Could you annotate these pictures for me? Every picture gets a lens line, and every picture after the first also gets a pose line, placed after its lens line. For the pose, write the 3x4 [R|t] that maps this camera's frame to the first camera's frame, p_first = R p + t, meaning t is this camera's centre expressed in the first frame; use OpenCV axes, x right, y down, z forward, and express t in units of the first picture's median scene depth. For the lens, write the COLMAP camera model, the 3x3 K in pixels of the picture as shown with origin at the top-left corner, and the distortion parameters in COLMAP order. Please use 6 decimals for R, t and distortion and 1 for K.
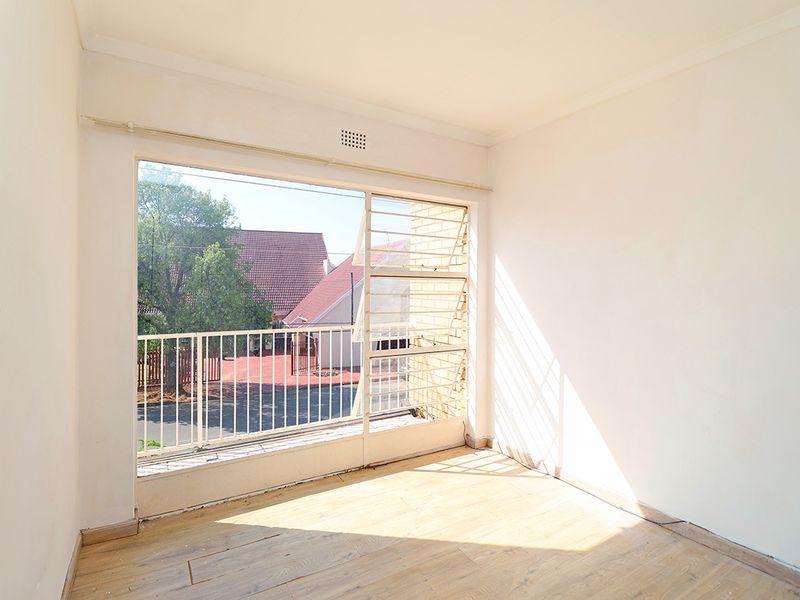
lens RADIAL K [[420.5, 0, 393.1], [0, 420.5, 293.0], [0, 0, 1]] dist [-0.003310, -0.006912]
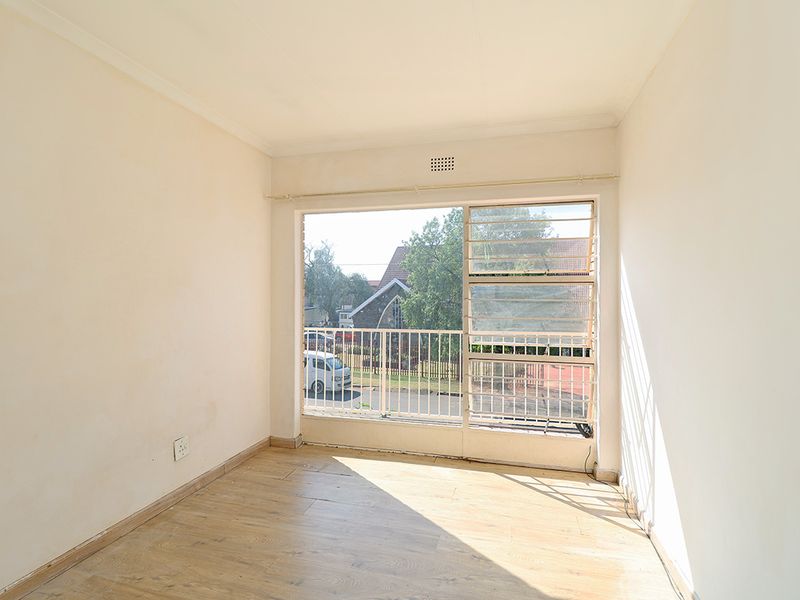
lens RADIAL K [[420.5, 0, 402.0], [0, 420.5, 297.8], [0, 0, 1]] dist [-0.003310, -0.006912]
pose [[0.695360, -0.001314, -0.718661, 0.605491], [-0.006043, 0.999952, -0.007675, 0.006607], [0.718636, 0.009680, 0.695319, 0.124163]]
